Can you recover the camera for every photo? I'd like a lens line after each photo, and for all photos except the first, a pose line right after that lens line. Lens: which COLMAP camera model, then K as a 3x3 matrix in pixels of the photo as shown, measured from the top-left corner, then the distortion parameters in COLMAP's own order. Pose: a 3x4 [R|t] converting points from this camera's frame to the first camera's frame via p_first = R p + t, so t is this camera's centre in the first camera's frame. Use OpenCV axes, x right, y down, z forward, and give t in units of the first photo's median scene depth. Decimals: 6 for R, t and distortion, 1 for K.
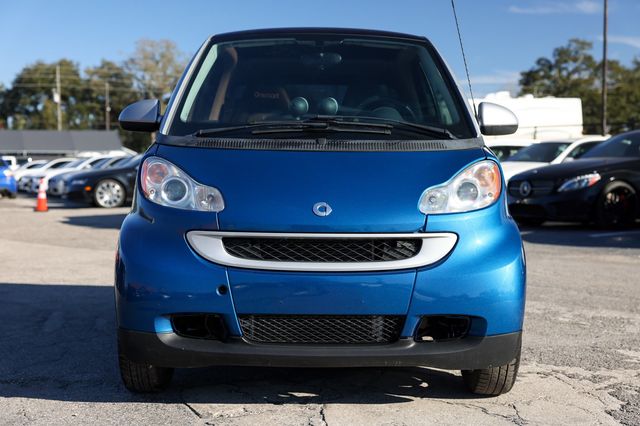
lens RADIAL K [[860.8, 0, 319.4], [0, 860.8, 212.4], [0, 0, 1]] dist [0.080399, 0.000000]
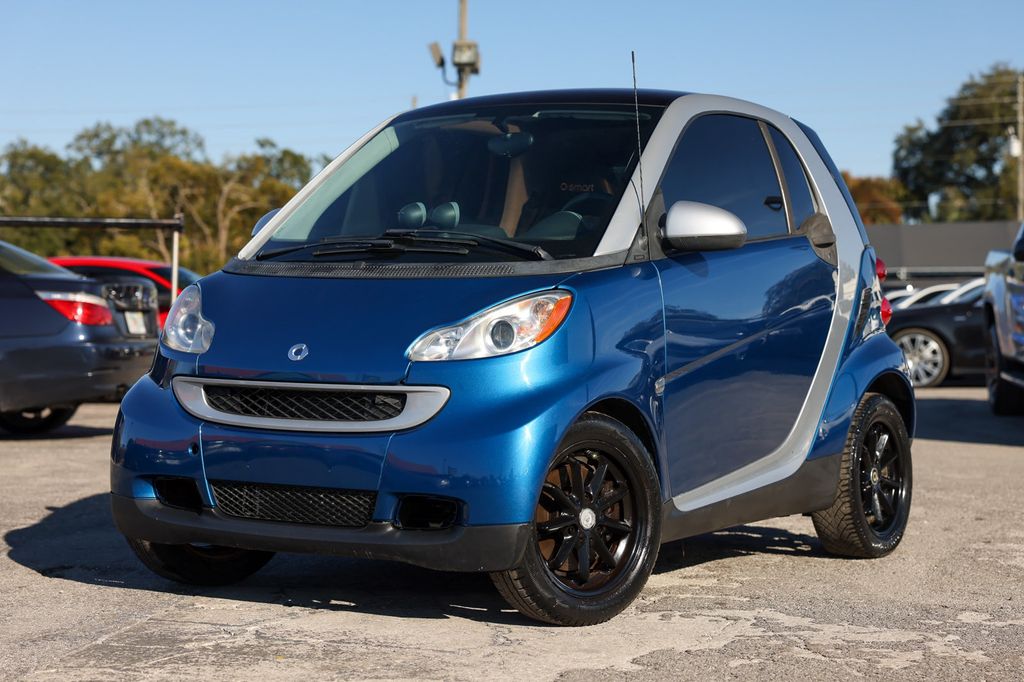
lens RADIAL K [[2005.2, 0, 513.6], [0, 2005.2, 333.7], [0, 0, 1]] dist [0.107776, 0.000000]
pose [[0.848586, 0.010990, -0.528943, 1.047730], [-0.030703, 0.999122, -0.028497, 0.023702], [0.528165, 0.040422, 0.848179, -0.418380]]
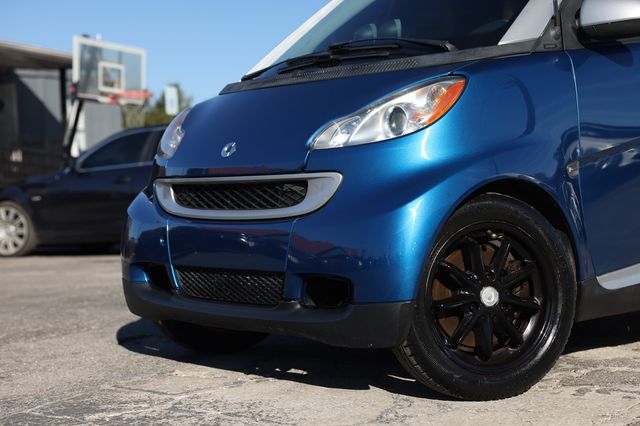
lens RADIAL K [[1083.1, 0, 317.6], [0, 1083.1, 218.1], [0, 0, 1]] dist [0.115084, 0.000000]
pose [[0.646971, -0.002874, -0.762509, 0.832960], [-0.003478, 0.999971, -0.006721, 0.067508], [0.762506, 0.007000, 0.646943, 0.321140]]
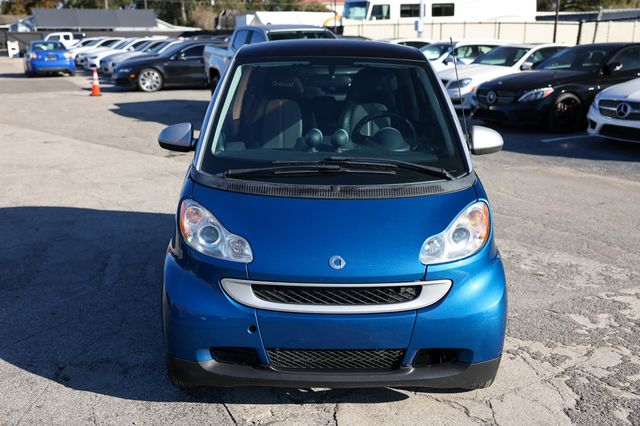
lens RADIAL K [[678.8, 0, 320.7], [0, 678.8, 211.4], [0, 0, 1]] dist [0.020443, 0.000000]
pose [[0.999992, 0.002594, 0.003167, -0.020148], [-0.003182, 0.979251, 0.202625, -0.235392], [-0.002576, -0.202633, 0.979251, 0.106962]]
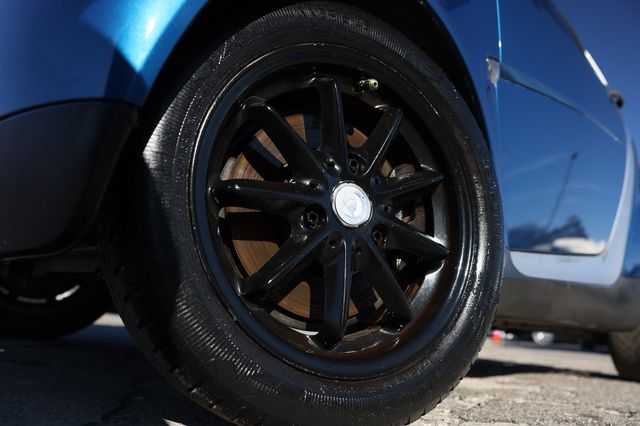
lens RADIAL K [[500.7, 0, 325.4], [0, 500.7, 216.2], [0, 0, 1]] dist [-0.117318, 0.090118]
pose [[0.737478, -0.084435, -0.670073, 0.341187], [-0.106952, 0.965034, -0.239313, 0.180115], [0.666849, 0.248154, 0.702660, 0.893260]]
